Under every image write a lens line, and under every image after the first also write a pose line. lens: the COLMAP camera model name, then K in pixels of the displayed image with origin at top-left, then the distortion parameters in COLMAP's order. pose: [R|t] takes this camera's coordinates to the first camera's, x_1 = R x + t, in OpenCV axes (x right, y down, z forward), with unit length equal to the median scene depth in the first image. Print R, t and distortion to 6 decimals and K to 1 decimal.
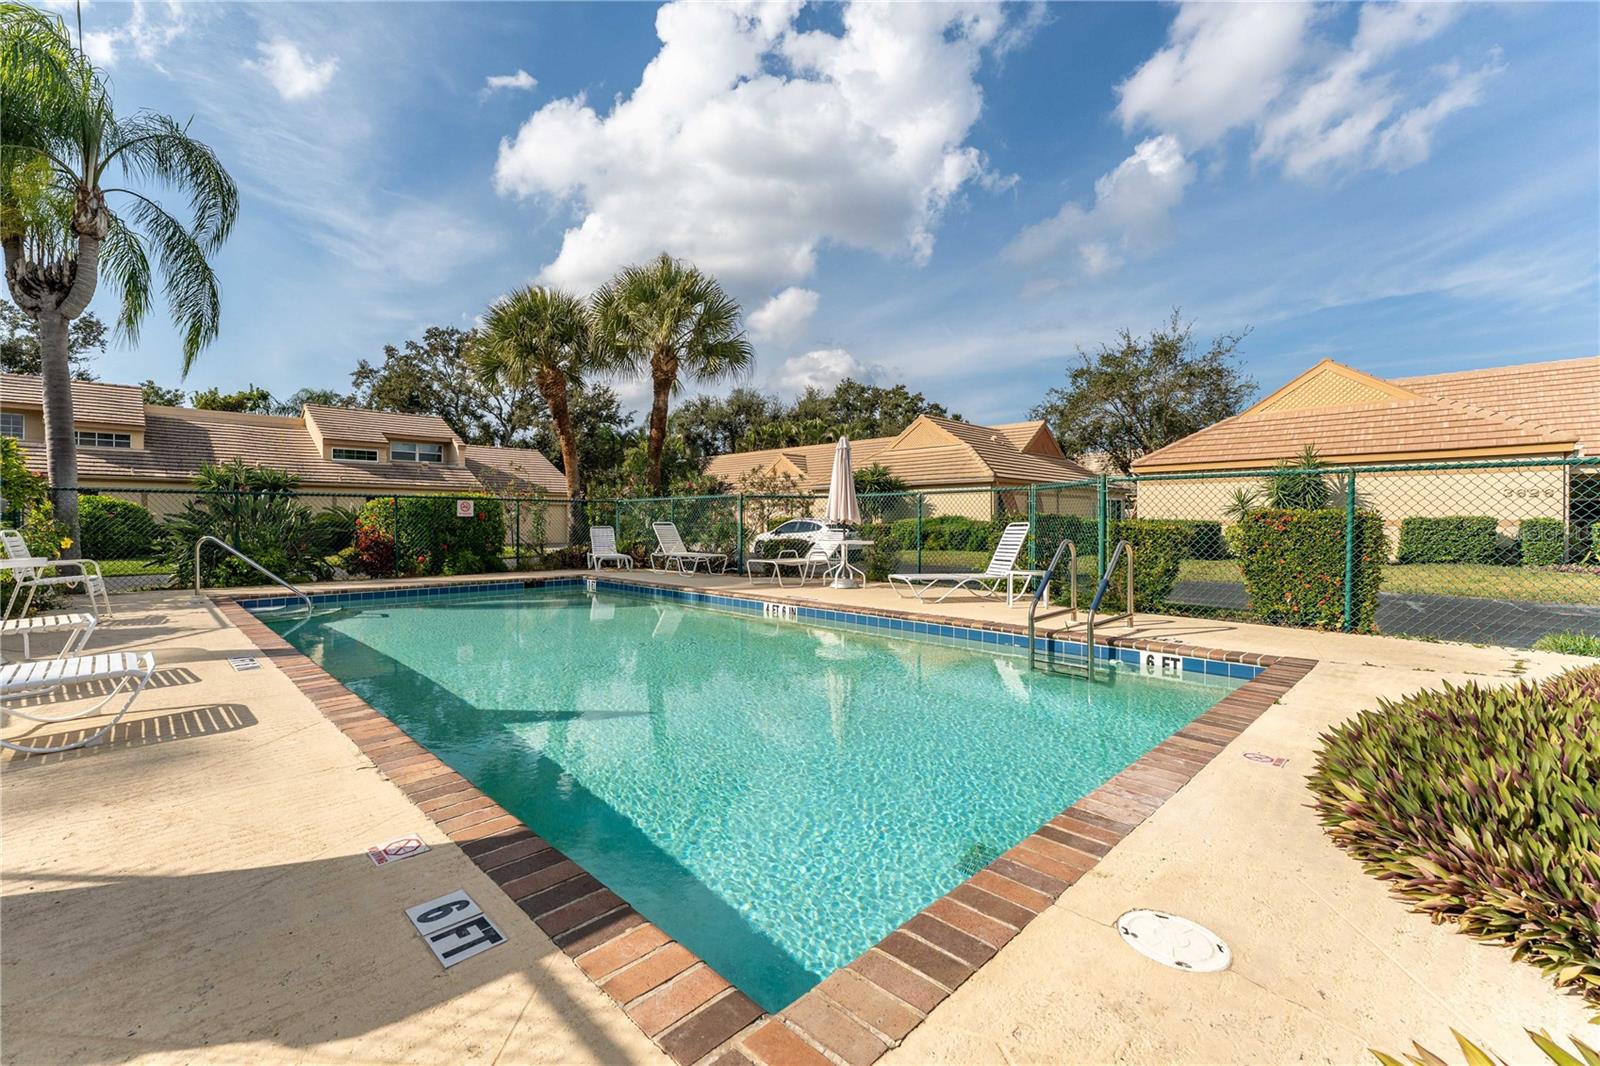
lens RADIAL K [[666.1, 0, 800.0], [0, 666.1, 533.0], [0, 0, 1]] dist [0.000339, 0.000005]
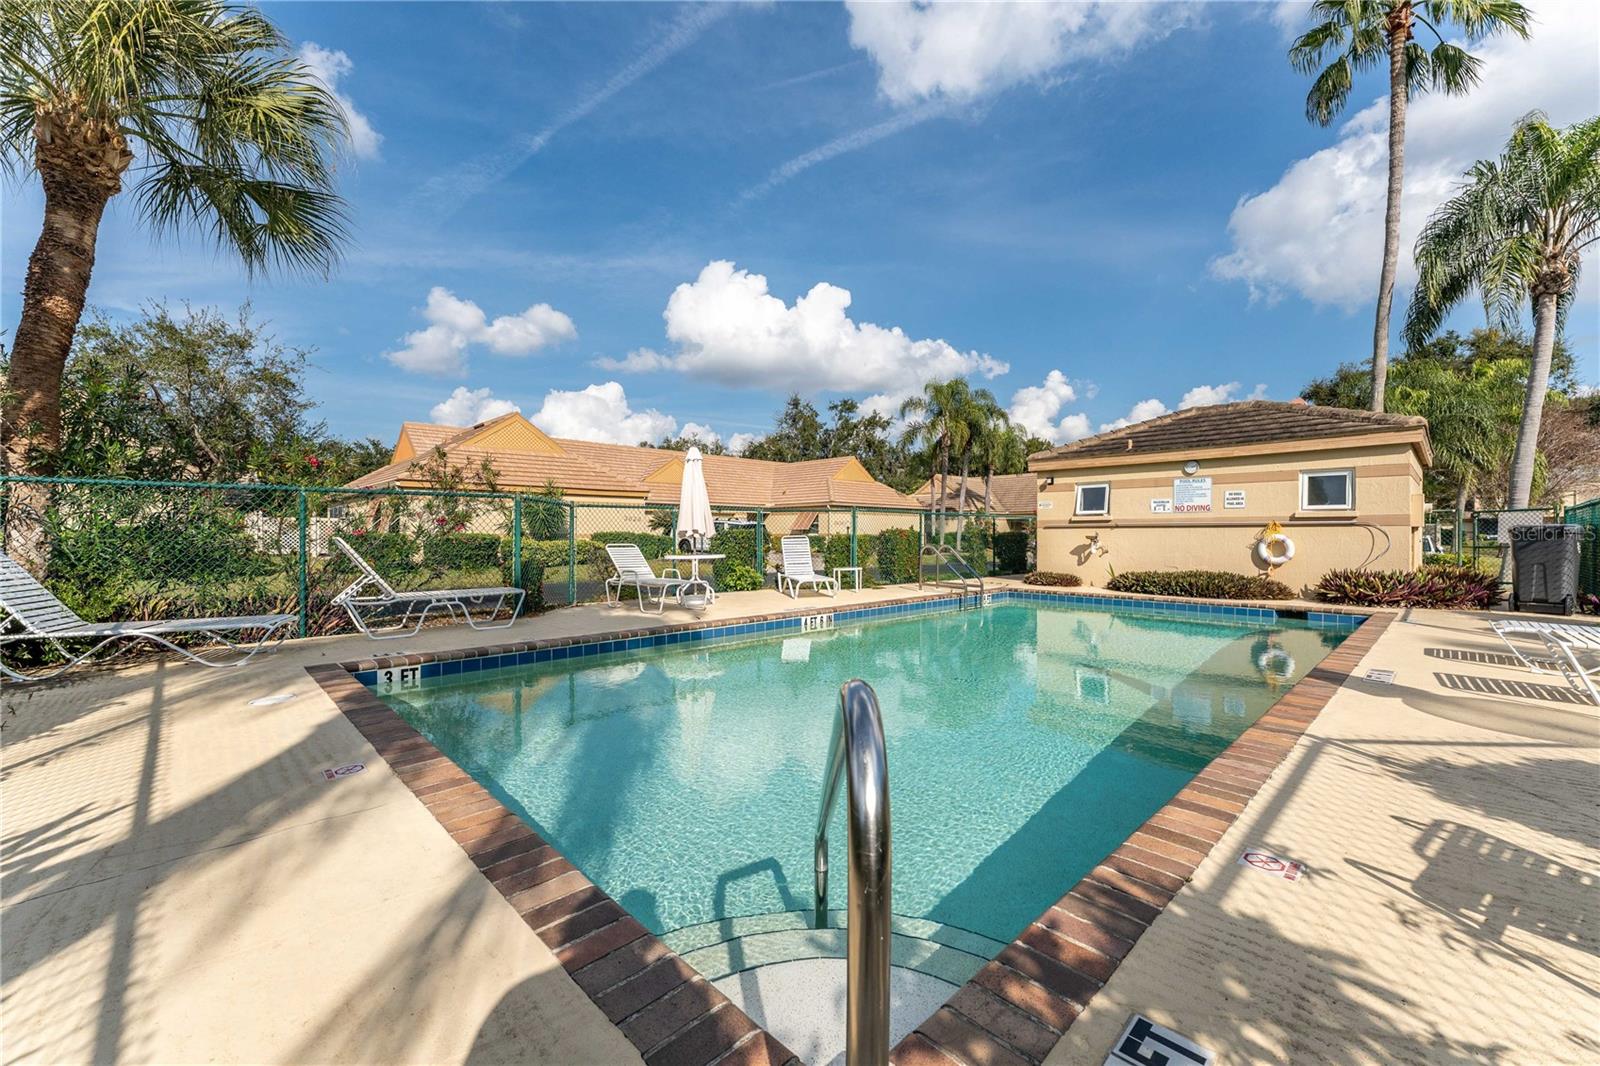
lens RADIAL K [[638.1, 0, 792.1], [0, 638.1, 538.9], [0, 0, 1]] dist [-0.001233, -0.000335]
pose [[0.034844, 0.003326, 0.999387, -0.978132], [0.005824, 0.999977, -0.003531, -0.004350], [-0.999376, 0.005944, 0.034823, 0.993881]]
